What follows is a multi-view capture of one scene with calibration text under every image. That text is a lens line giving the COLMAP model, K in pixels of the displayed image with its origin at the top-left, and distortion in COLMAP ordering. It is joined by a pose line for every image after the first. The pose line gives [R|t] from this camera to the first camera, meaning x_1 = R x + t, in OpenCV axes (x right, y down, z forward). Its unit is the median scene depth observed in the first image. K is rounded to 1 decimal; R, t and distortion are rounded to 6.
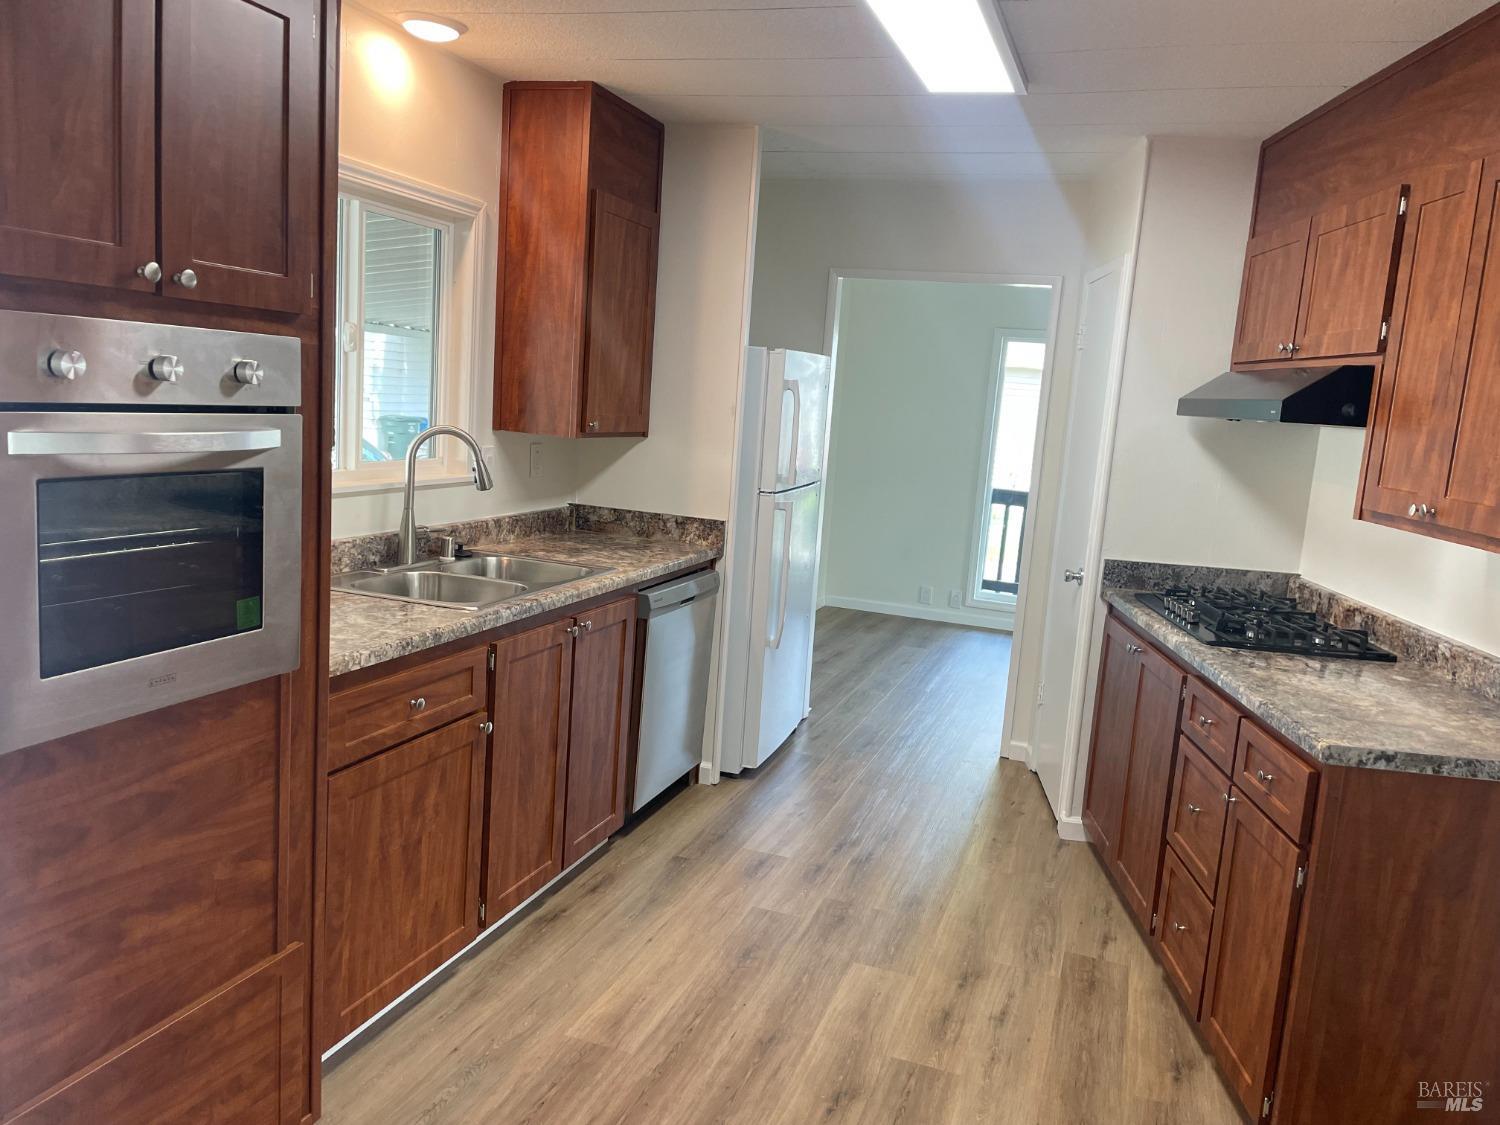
lens RADIAL K [[1121.3, 0, 752.0], [0, 1121.3, 550.2], [0, 0, 1]] dist [0.104486, -0.130765]
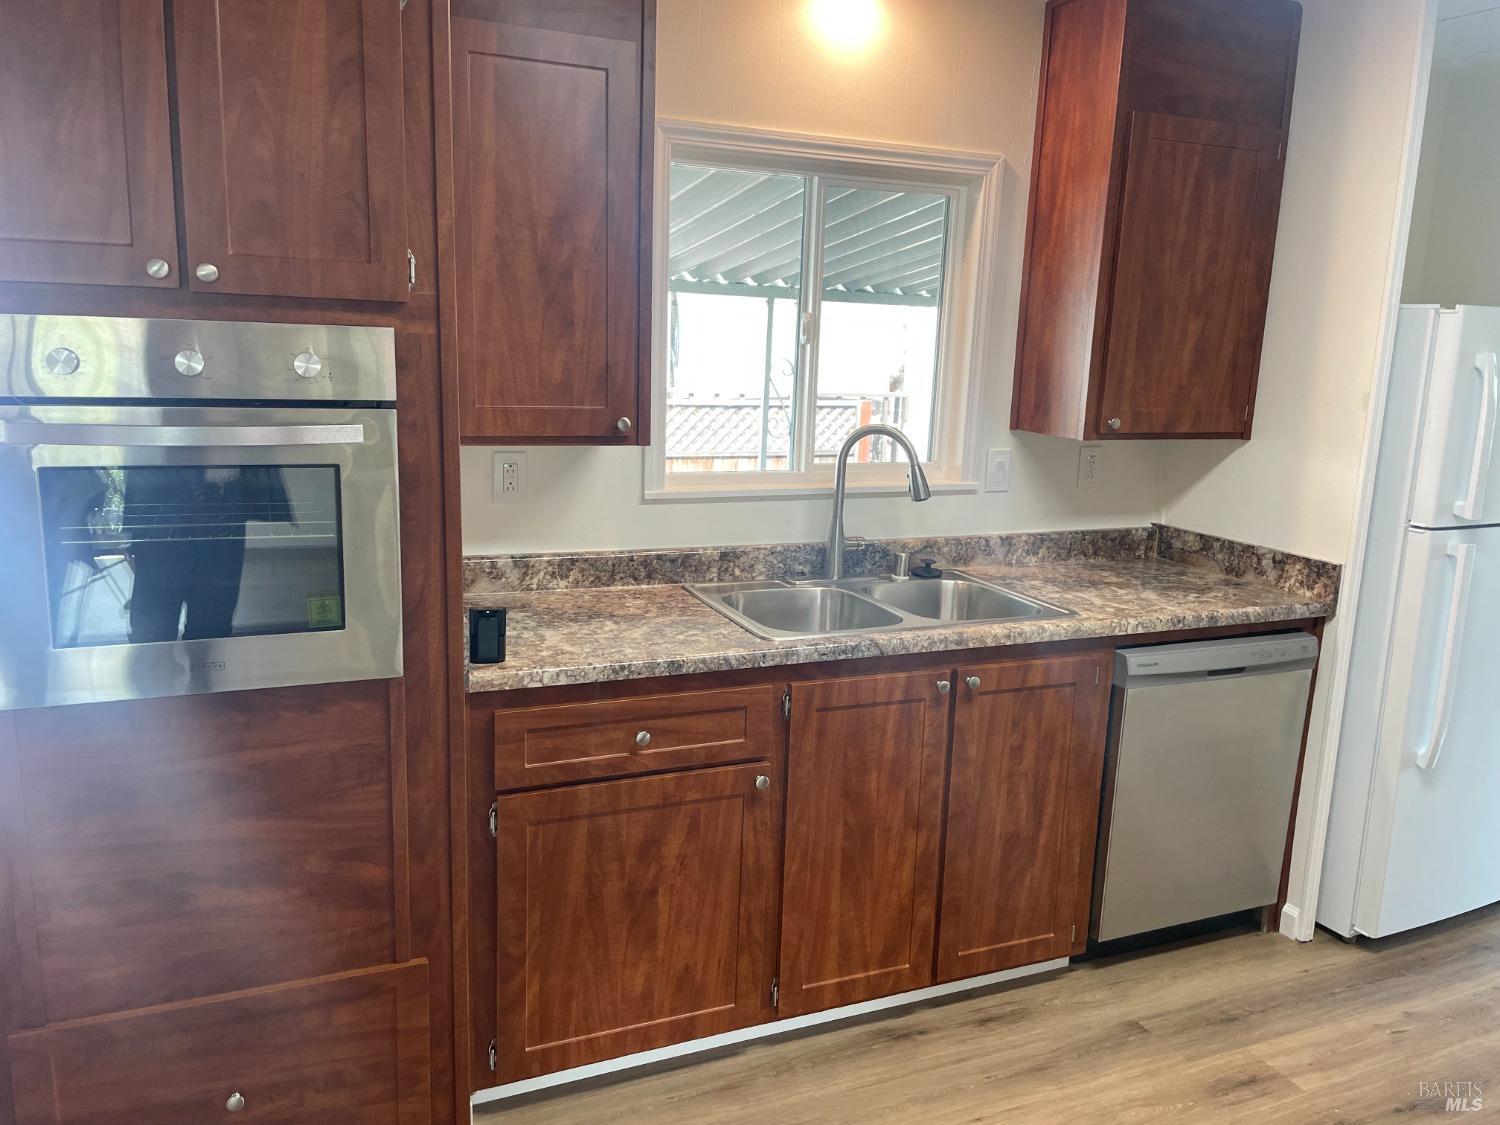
lens RADIAL K [[1121.3, 0, 752.0], [0, 1121.3, 550.2], [0, 0, 1]] dist [0.104486, -0.130765]
pose [[0.683758, 0.087087, -0.724493, 0.298544], [-0.086601, 0.995521, 0.037933, -0.038917], [0.724551, 0.036805, 0.688237, 0.345905]]
